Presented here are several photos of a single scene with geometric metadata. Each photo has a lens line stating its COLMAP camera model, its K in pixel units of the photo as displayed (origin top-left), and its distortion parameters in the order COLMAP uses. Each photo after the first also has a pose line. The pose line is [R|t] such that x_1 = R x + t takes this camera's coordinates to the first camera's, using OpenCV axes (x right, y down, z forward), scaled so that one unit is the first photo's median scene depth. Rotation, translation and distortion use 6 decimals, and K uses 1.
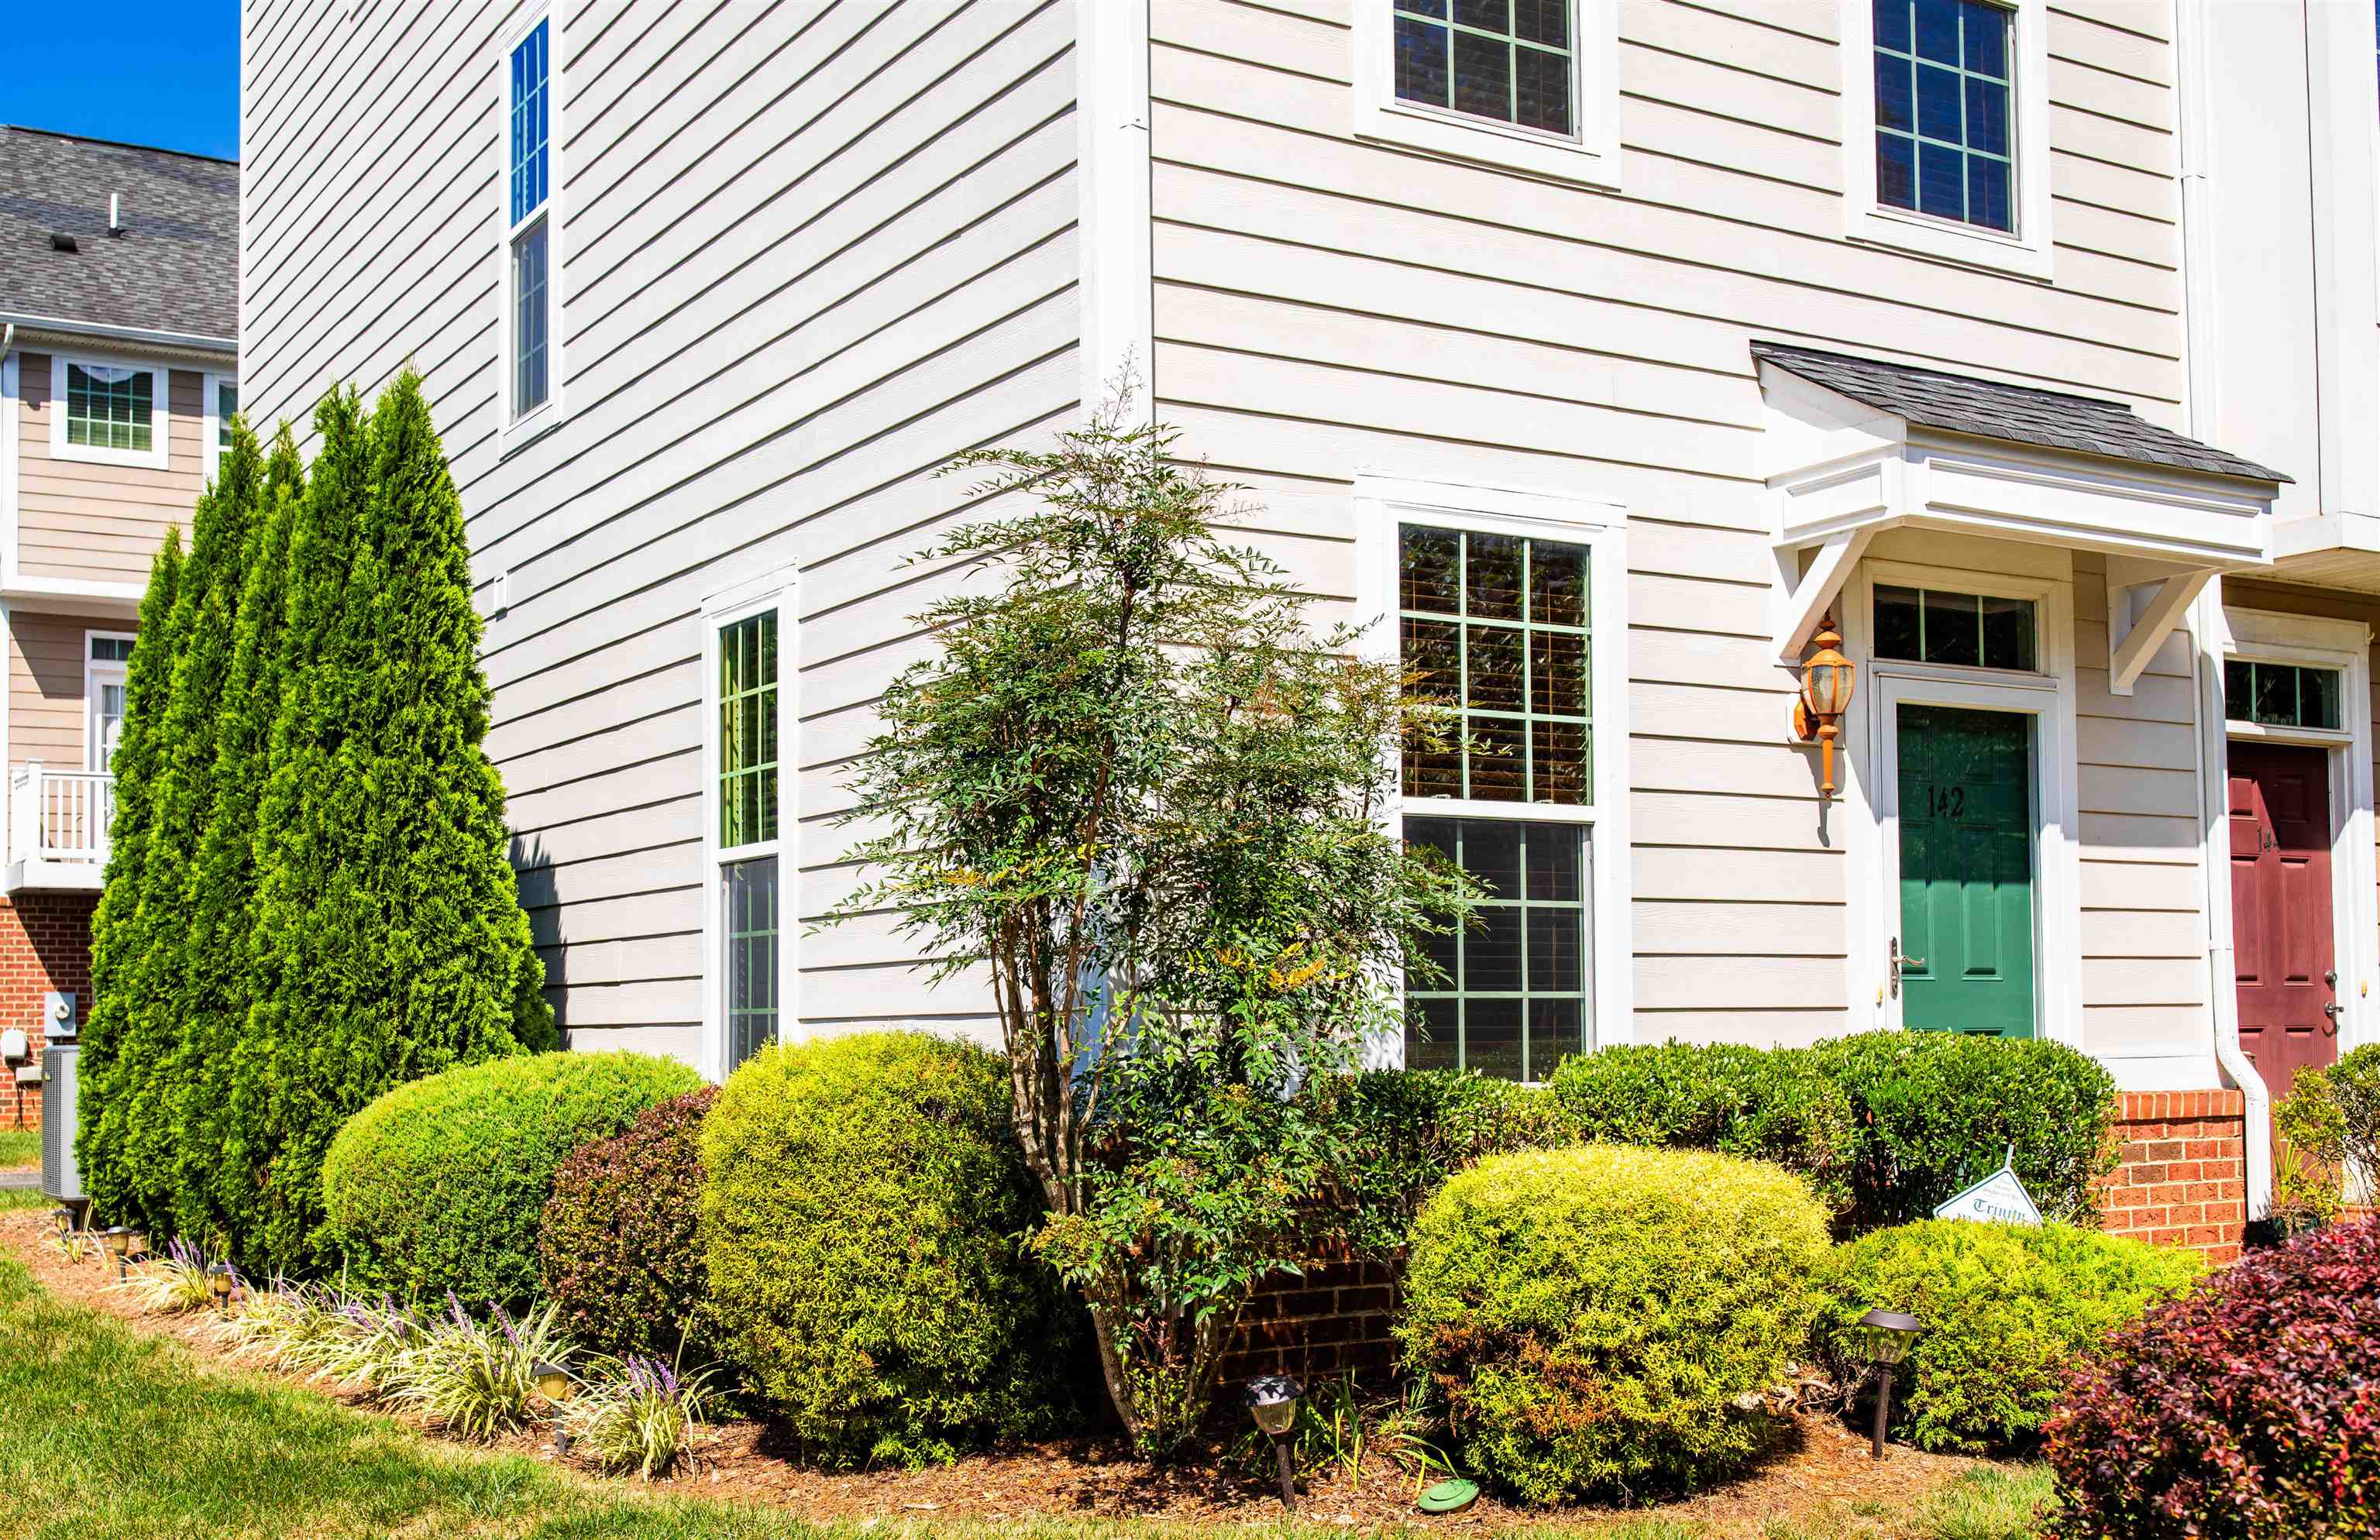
lens RADIAL K [[2655.2, 0, 1188.2], [0, 2655.2, 884.1], [0, 0, 1]] dist [0.009295, -0.004931]
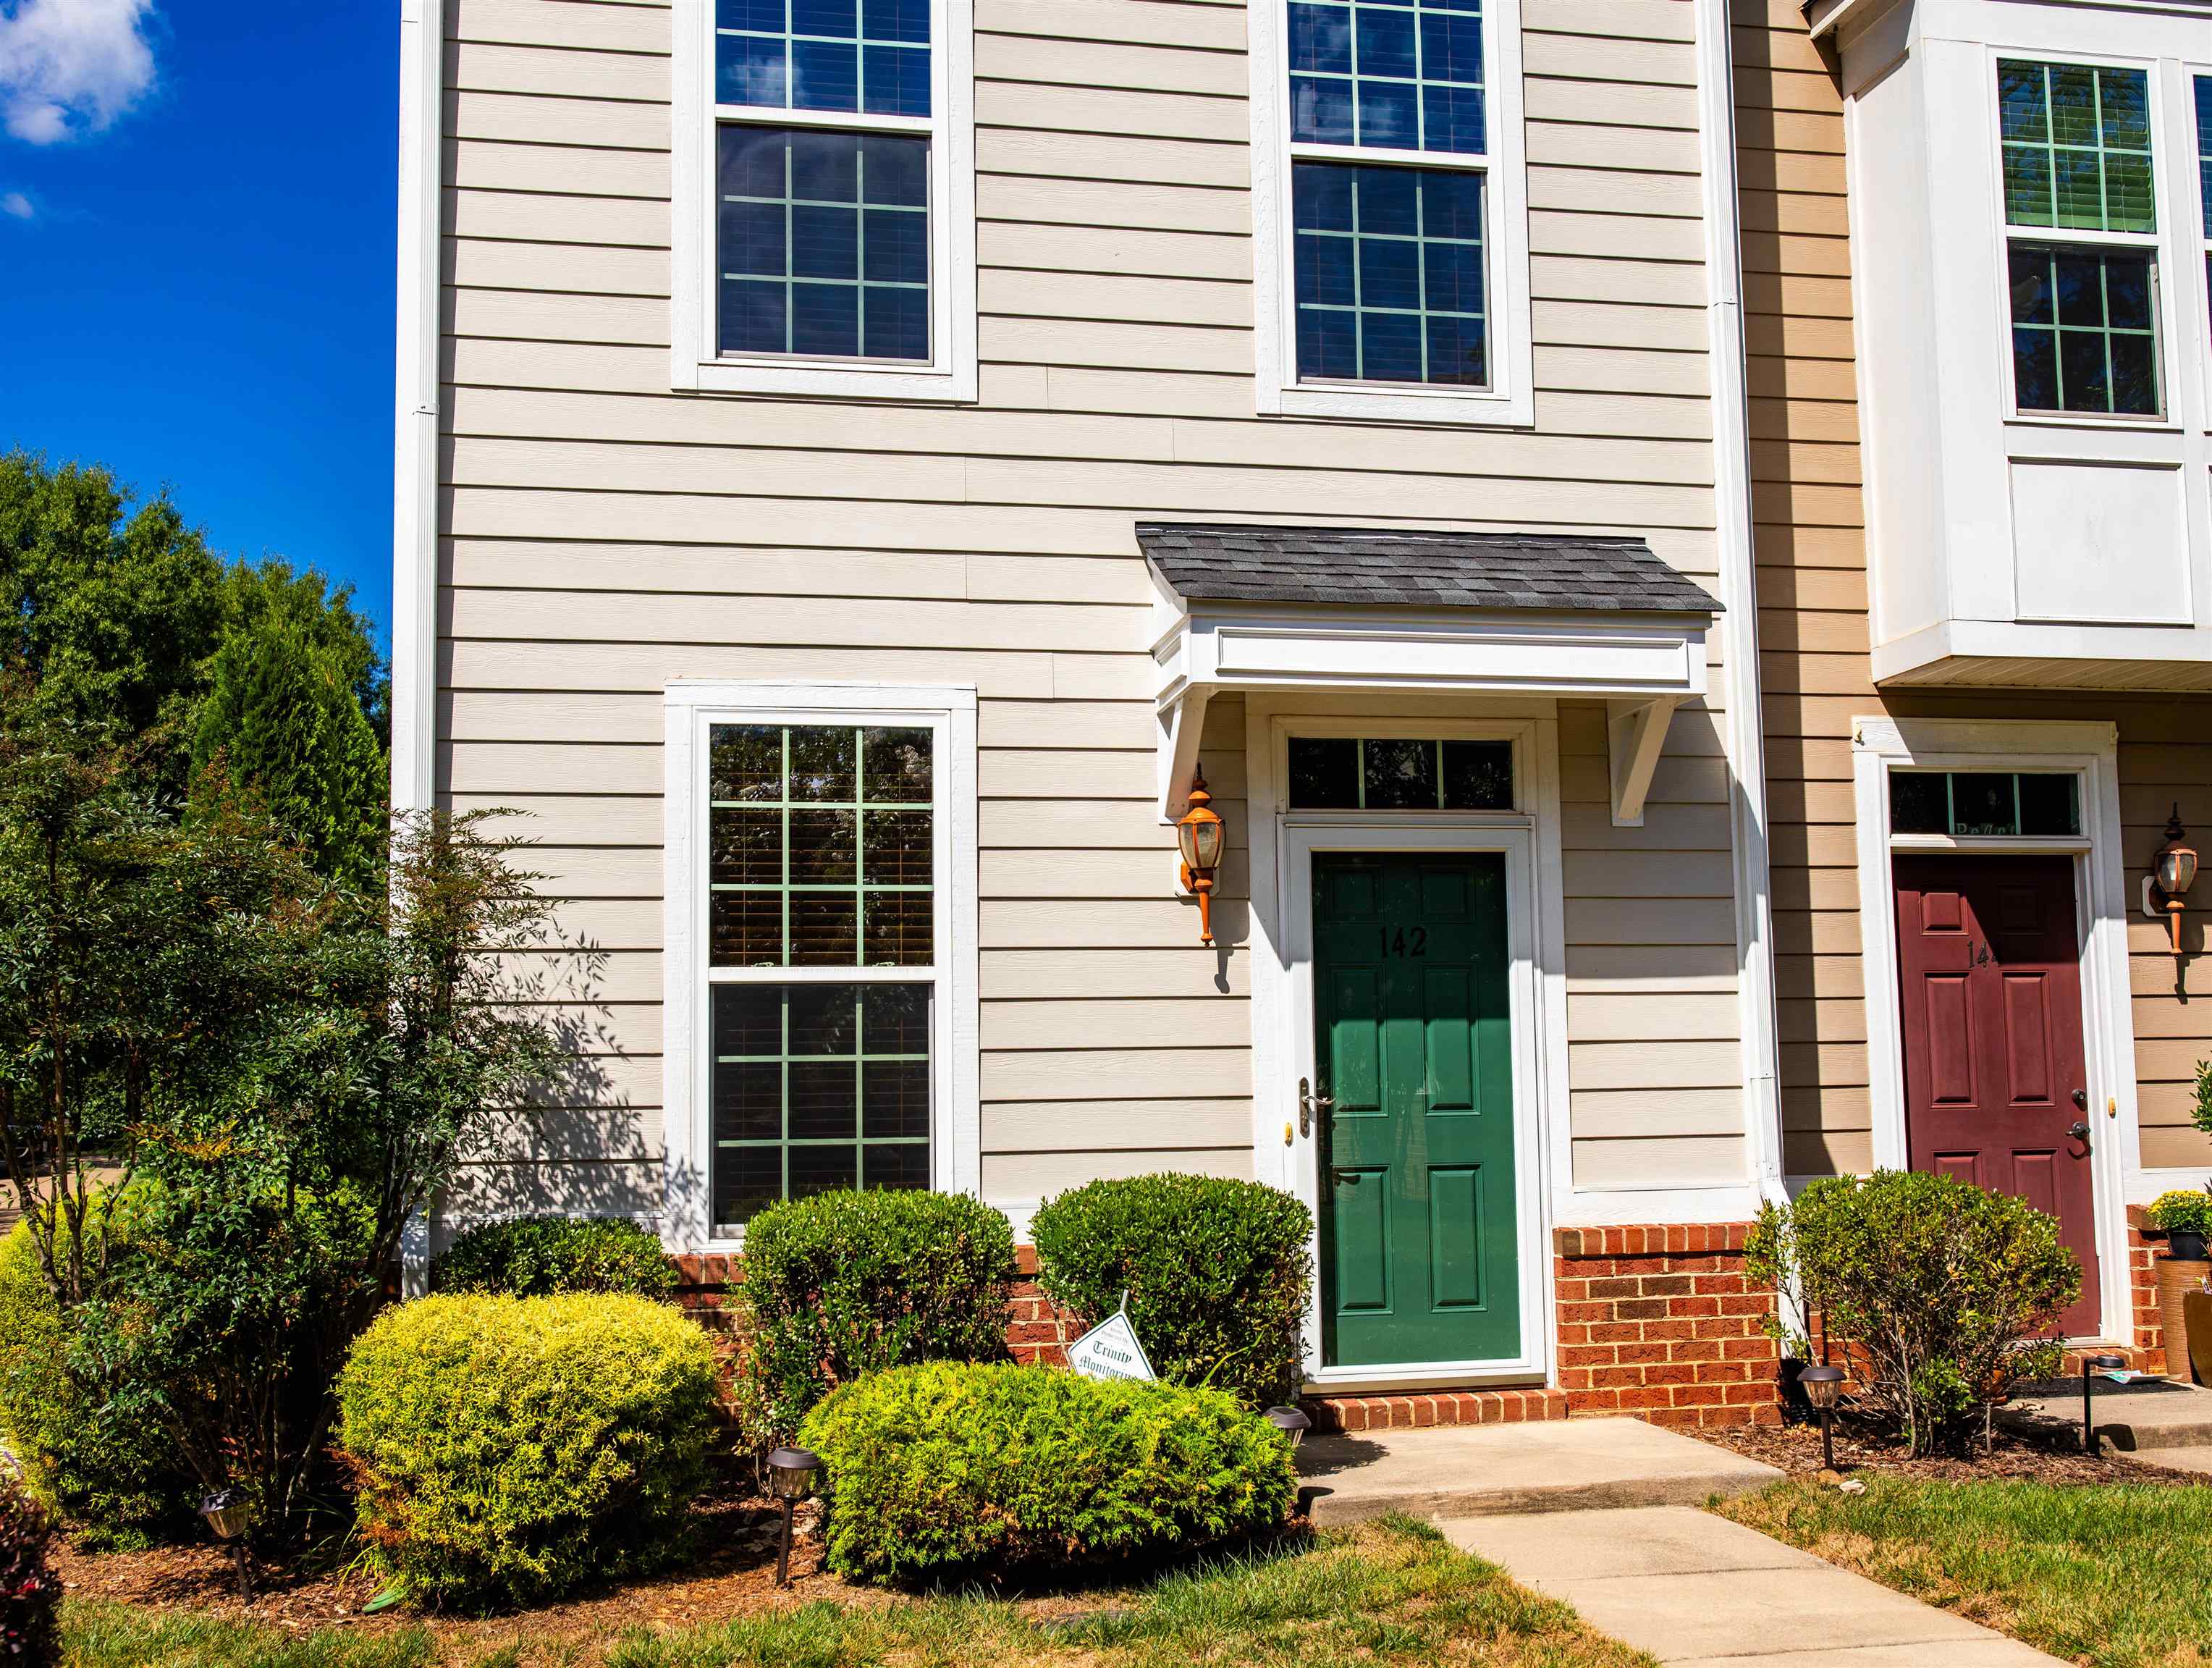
lens RADIAL K [[2532.0, 0, 1145.7], [0, 2532.0, 836.9], [0, 0, 1]] dist [-0.004812, -0.001279]
pose [[0.942830, -0.045435, -0.330162, 0.538393], [0.027735, 0.997924, -0.058128, -0.018203], [0.332118, 0.045648, 0.942133, 0.042632]]
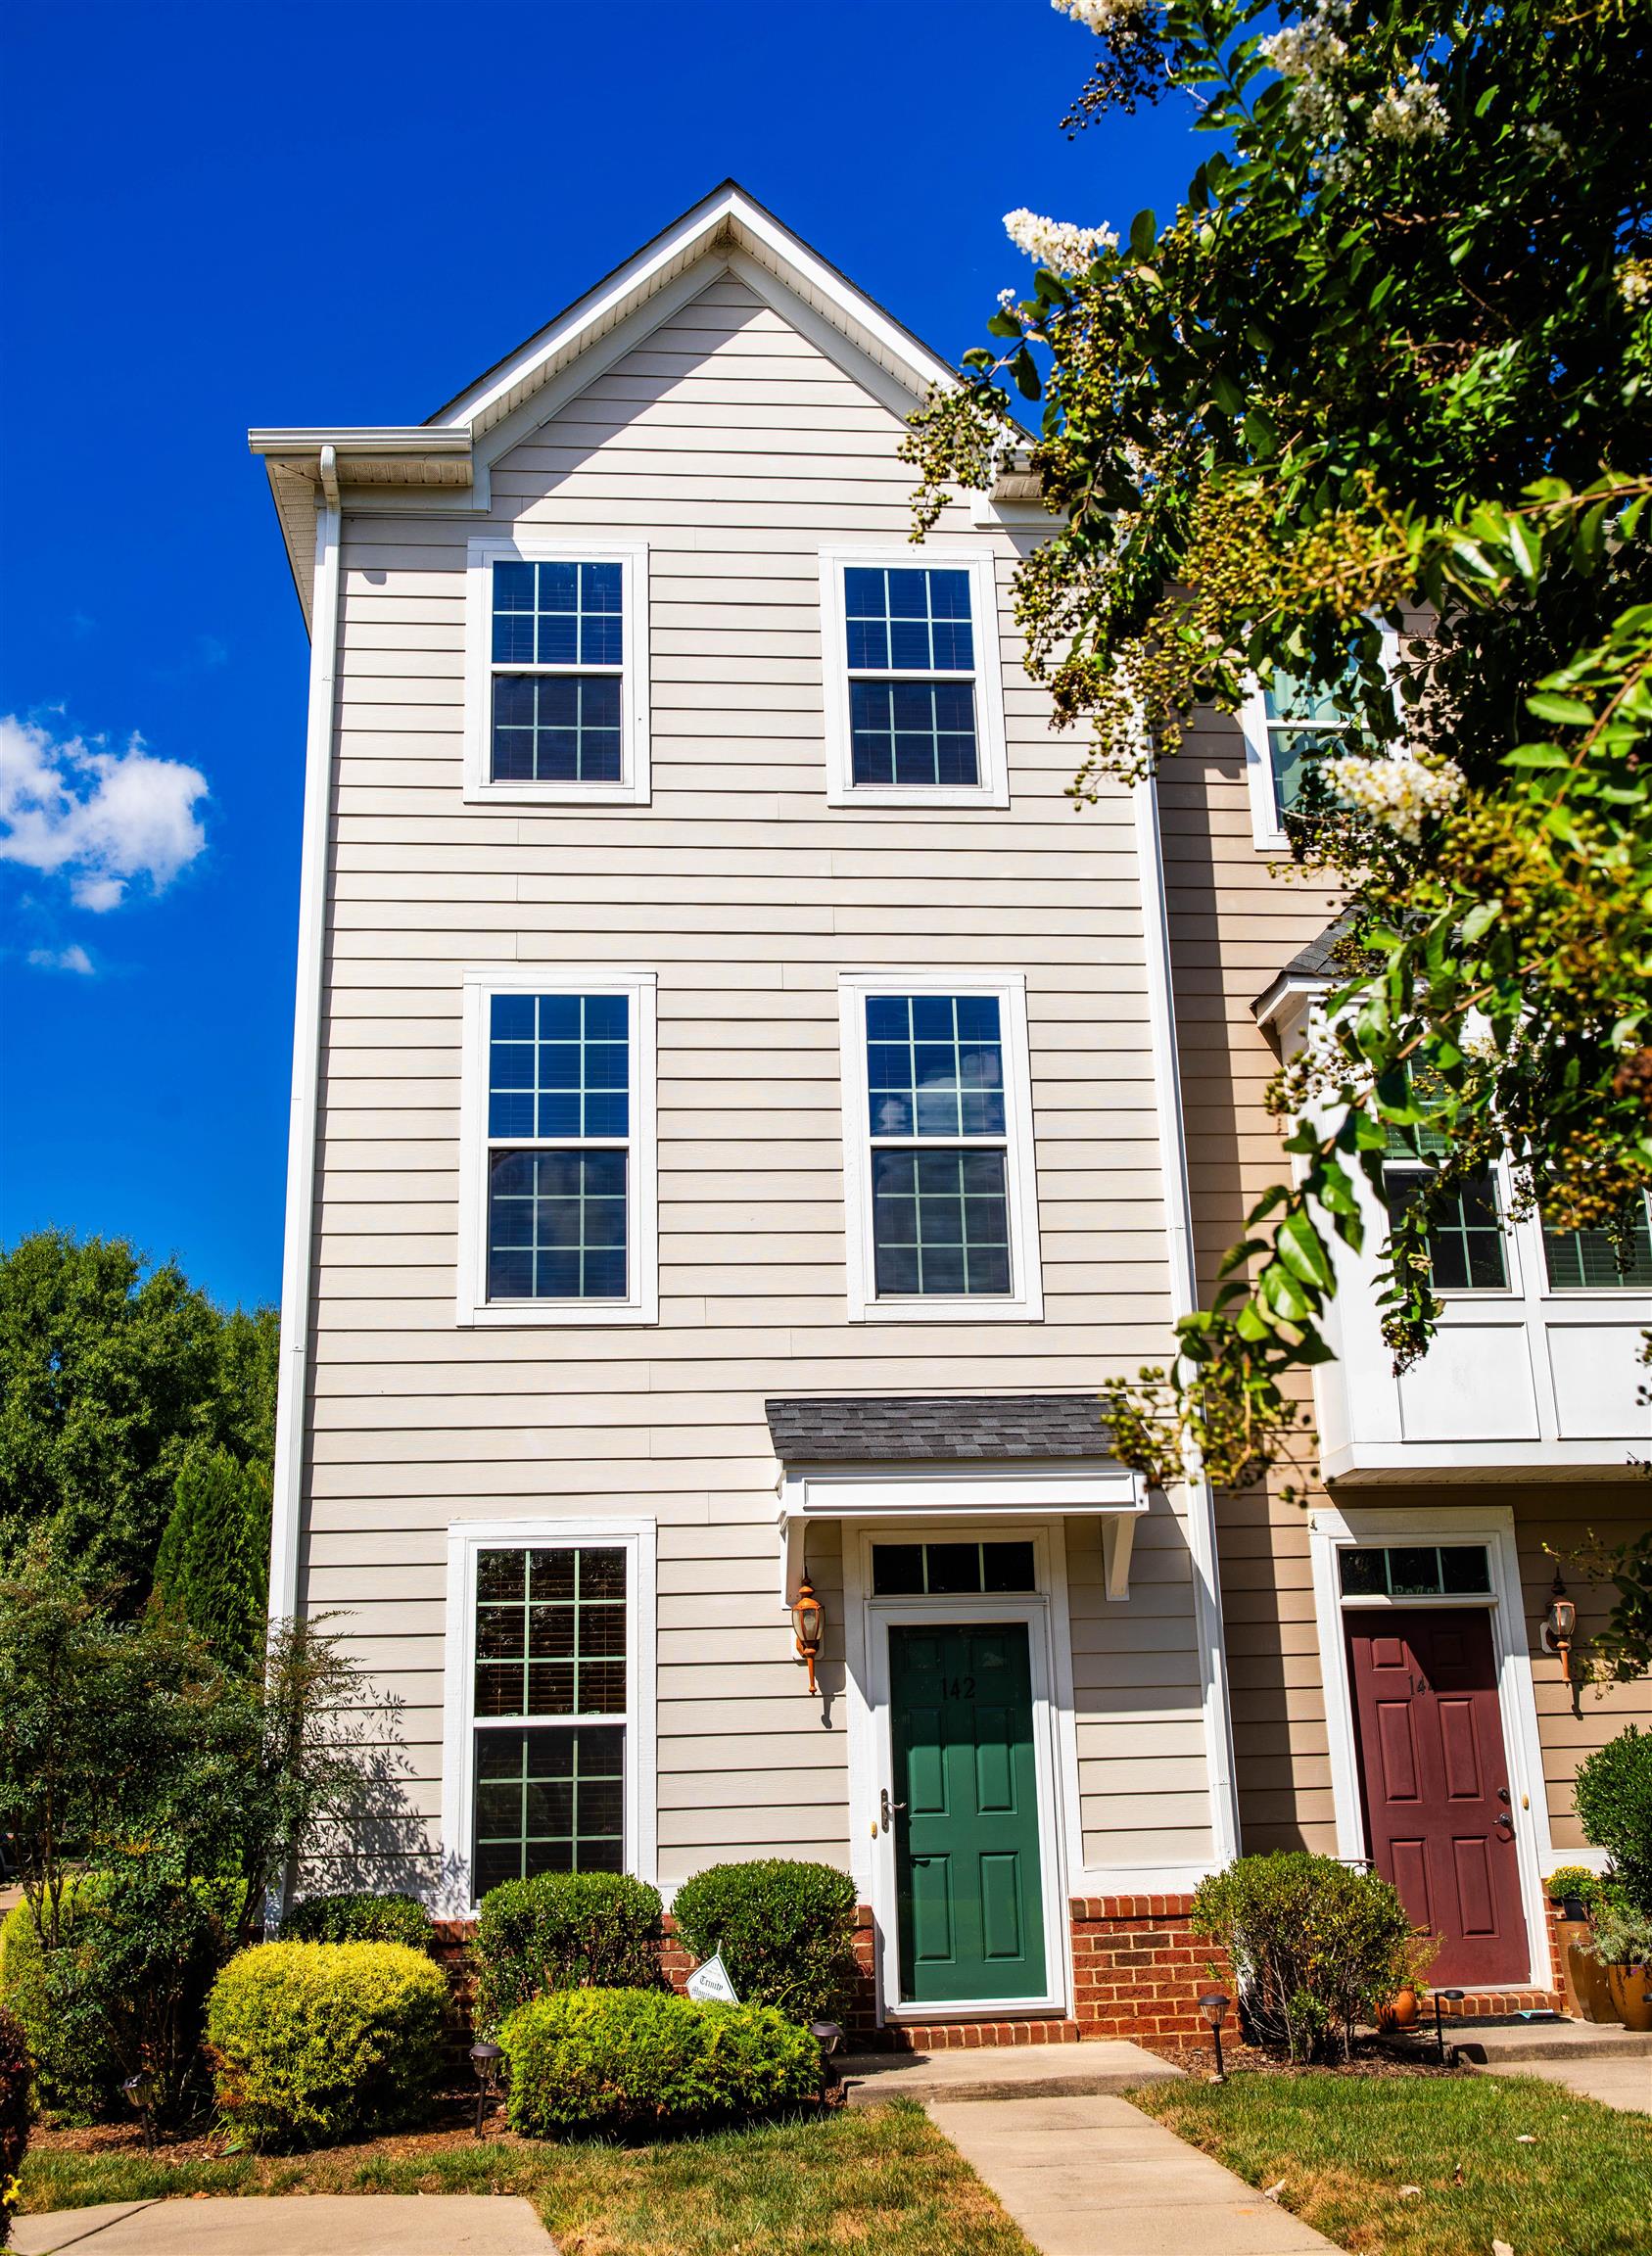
lens RADIAL K [[2380.3, 0, 829.8], [0, 2380.3, 998.5], [0, 0, 1]] dist [0.000242, -0.013406]
pose [[0.901316, -0.158606, -0.403079, 0.848803], [0.044708, 0.959645, -0.277636, -0.036539], [0.430848, 0.232217, 0.872035, -0.285161]]
